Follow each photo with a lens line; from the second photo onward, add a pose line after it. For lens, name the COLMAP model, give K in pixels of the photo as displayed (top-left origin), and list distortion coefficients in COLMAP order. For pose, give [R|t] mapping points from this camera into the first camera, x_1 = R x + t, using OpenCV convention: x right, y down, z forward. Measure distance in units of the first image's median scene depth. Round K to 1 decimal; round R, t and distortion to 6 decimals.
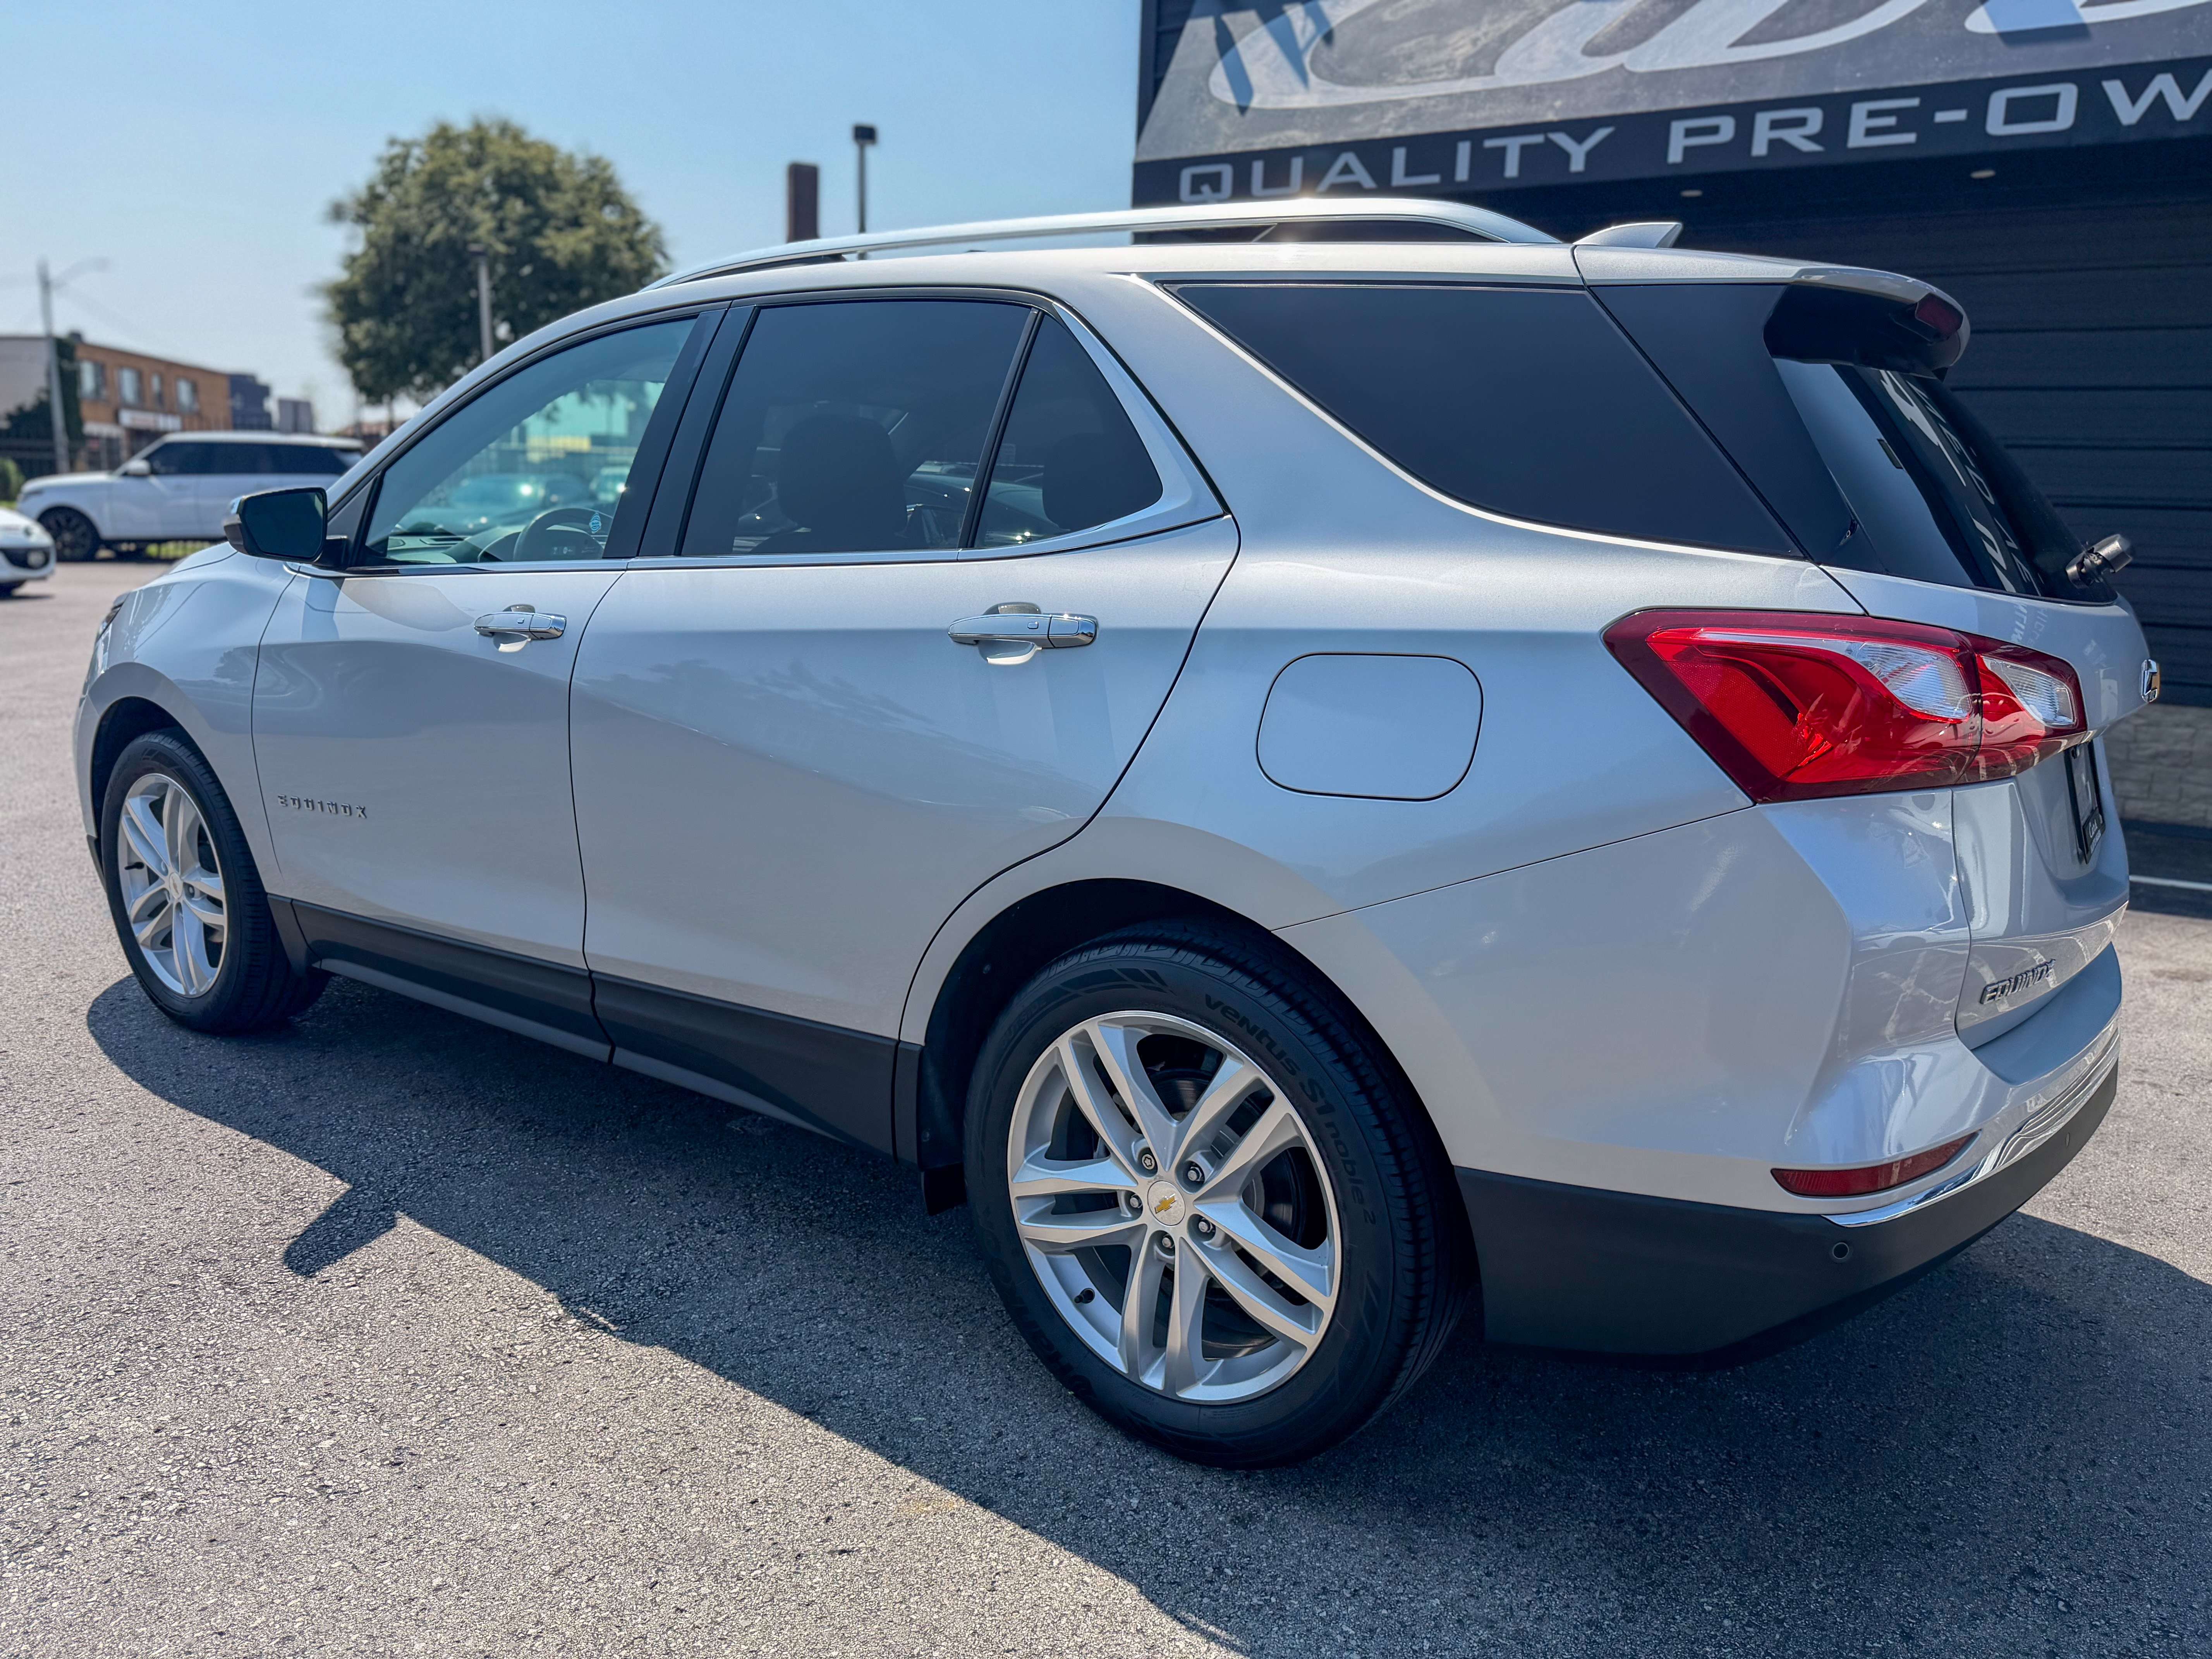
lens RADIAL K [[1529.8, 0, 1088.2], [0, 1529.8, 830.1], [0, 0, 1]] dist [0.023402, -0.041072]
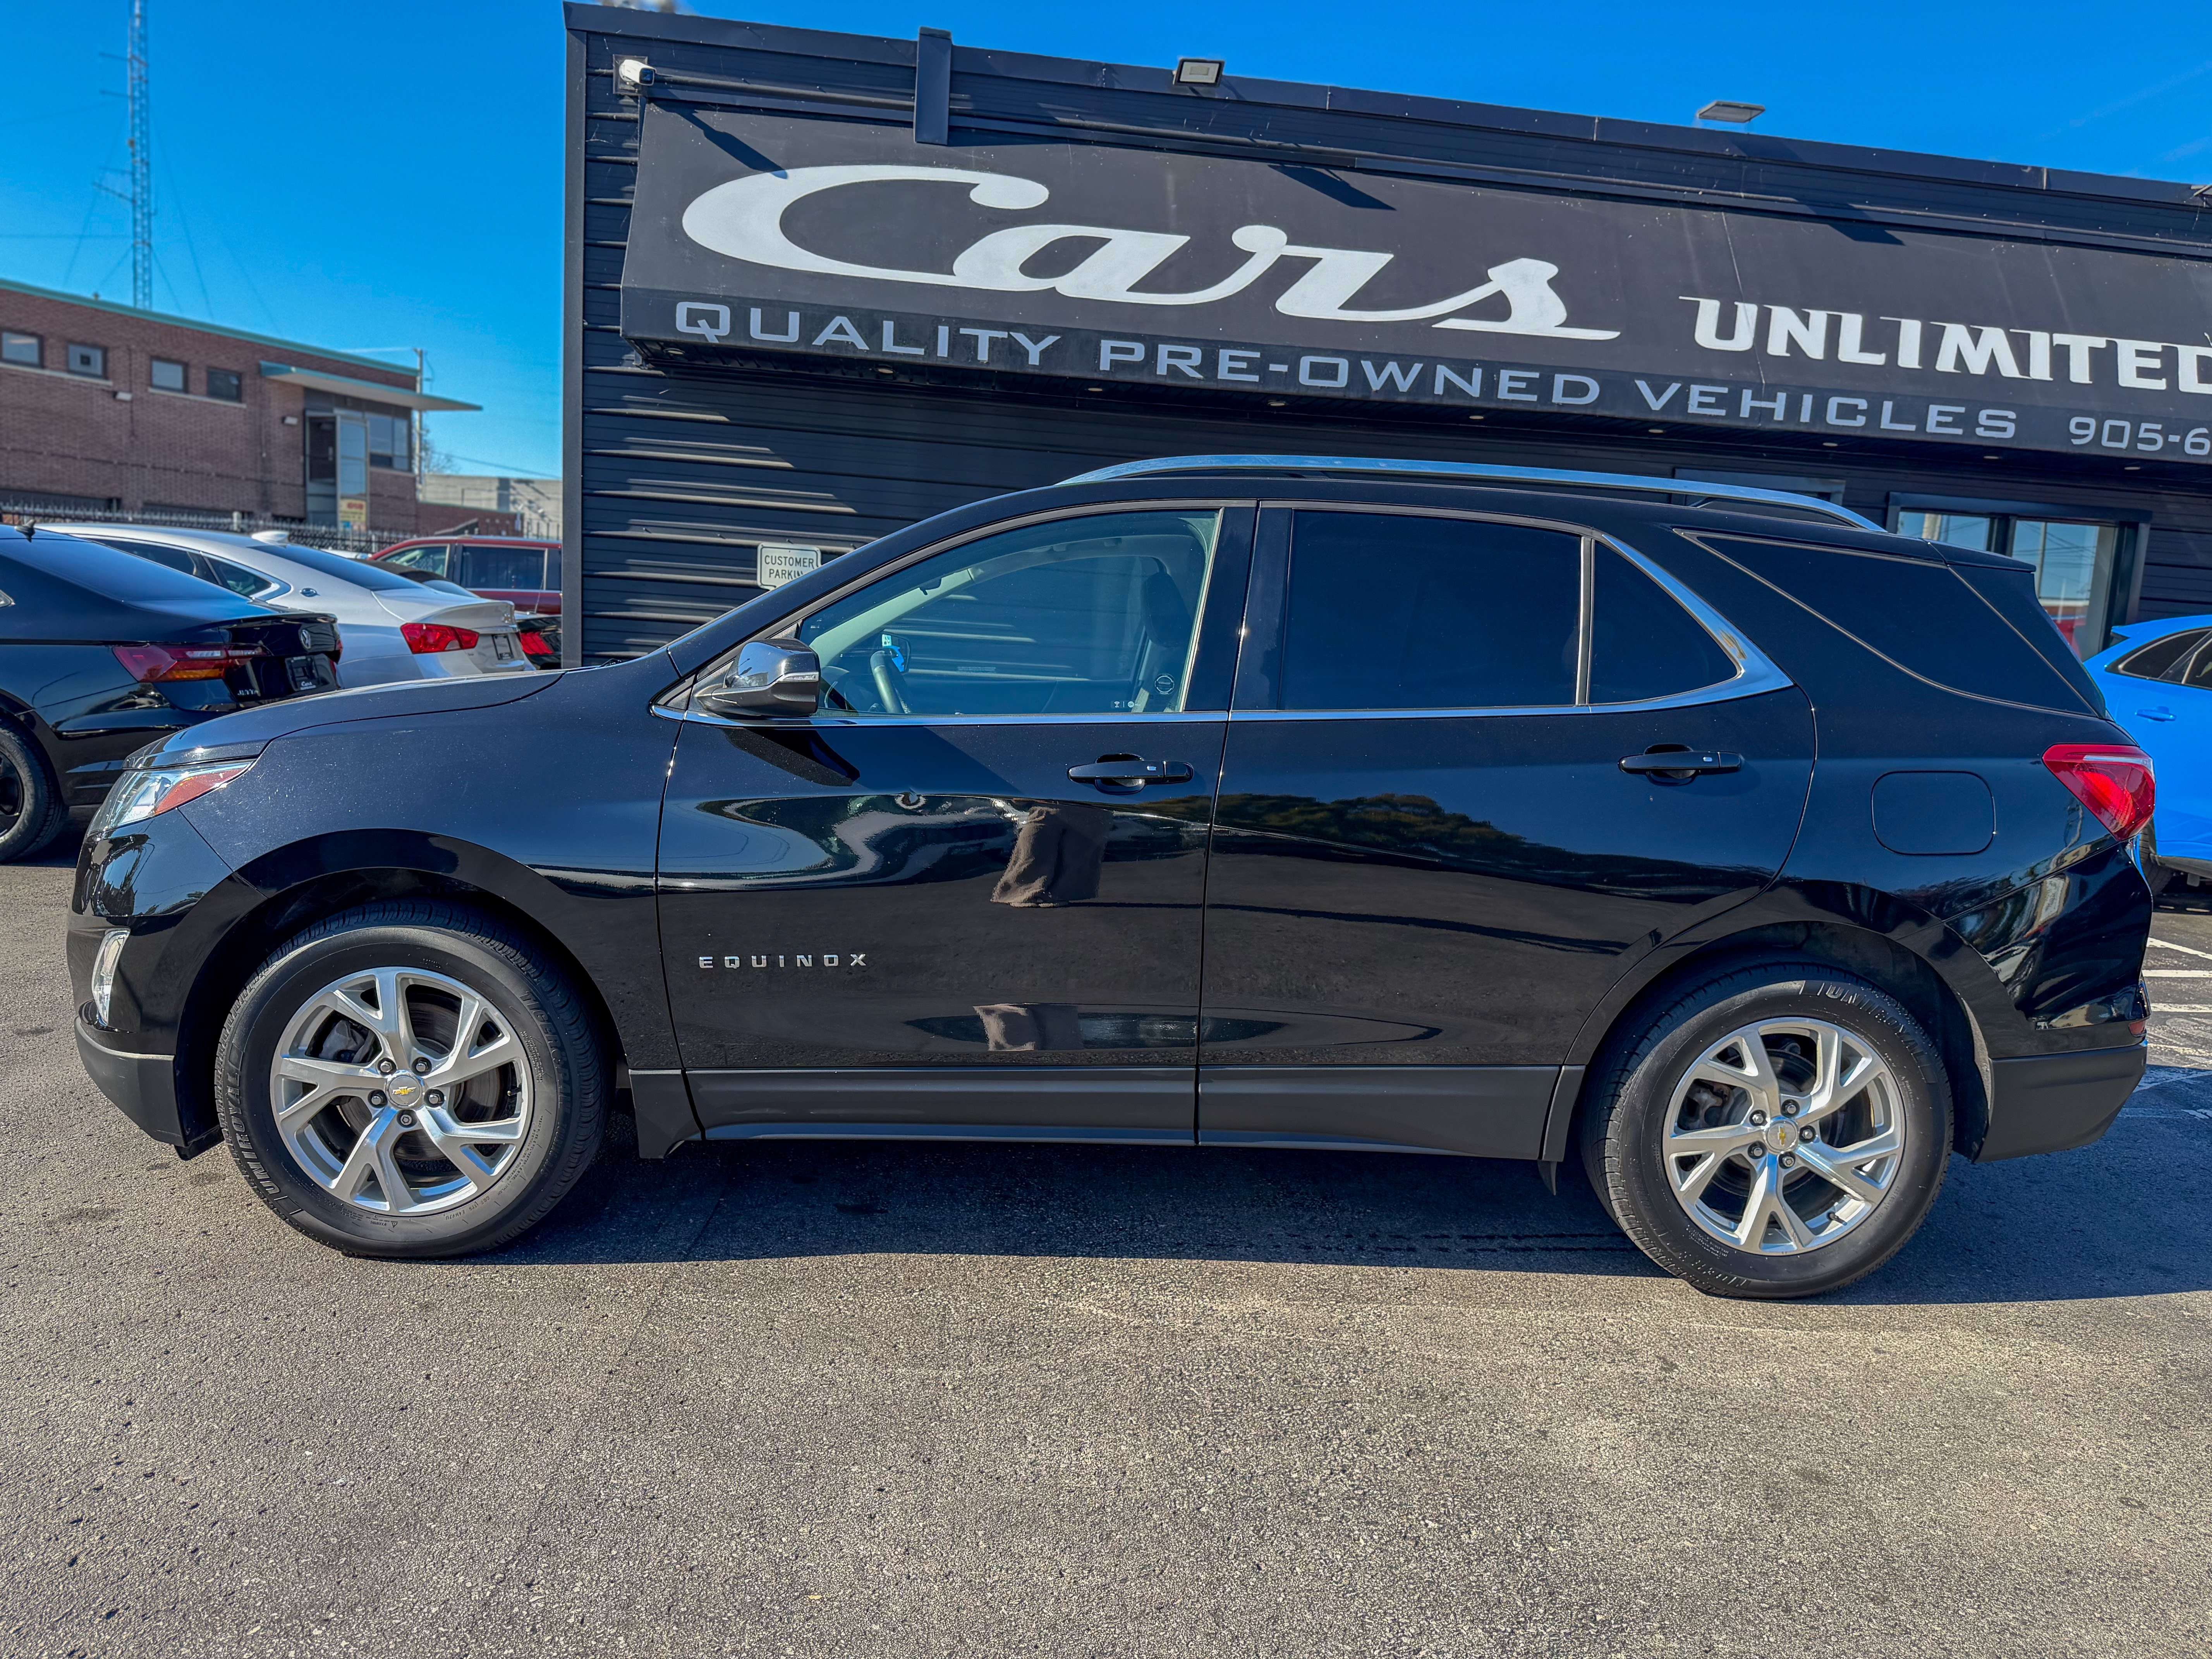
lens RADIAL K [[1529.8, 0, 1117.5], [0, 1529.8, 848.7], [0, 0, 1]] dist [0.023402, -0.041072]
pose [[0.762350, -0.078714, 0.642361, -0.551189], [0.100139, 0.994969, 0.003077, -0.021355], [-0.639371, 0.061980, 0.766396, -0.013582]]
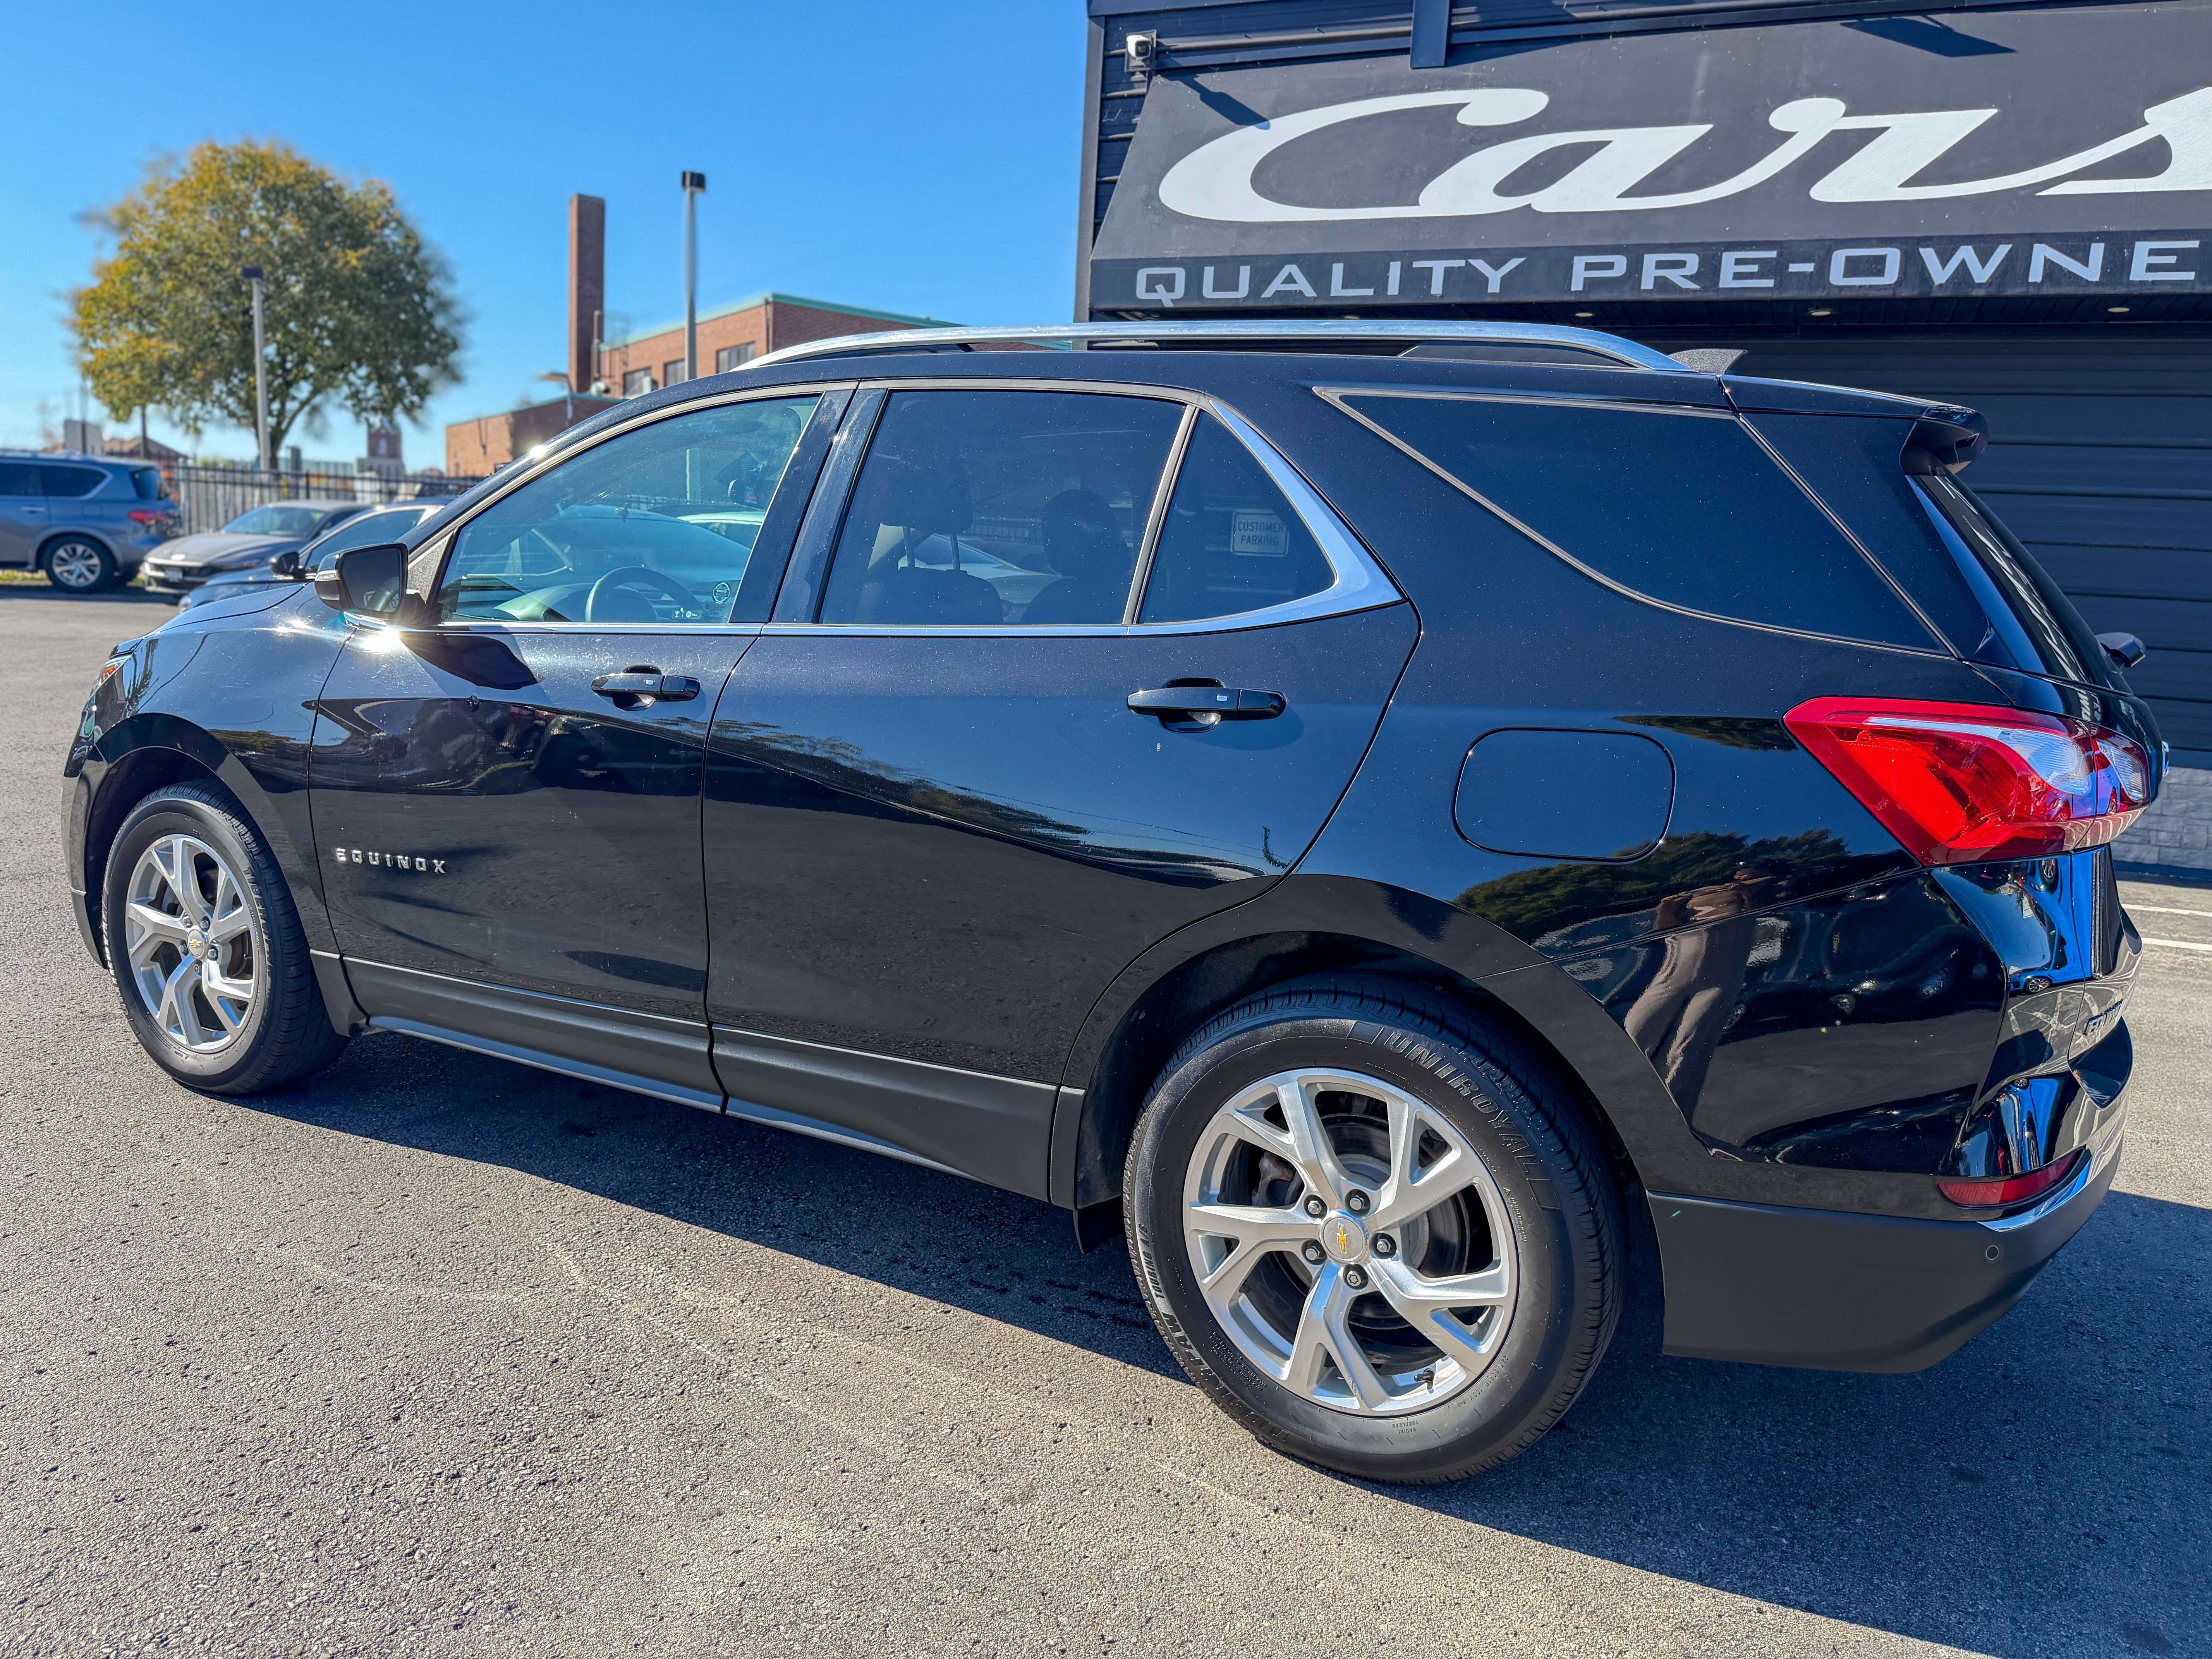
lens RADIAL K [[1548.0, 0, 1124.7], [0, 1548.0, 835.8], [0, 0, 1]] dist [0.015421, -0.036121]
pose [[0.986637, -0.006130, 0.162816, -0.168584], [0.011003, 0.999518, -0.029046, 0.013339], [-0.162559, 0.030450, 0.986229, -0.110593]]
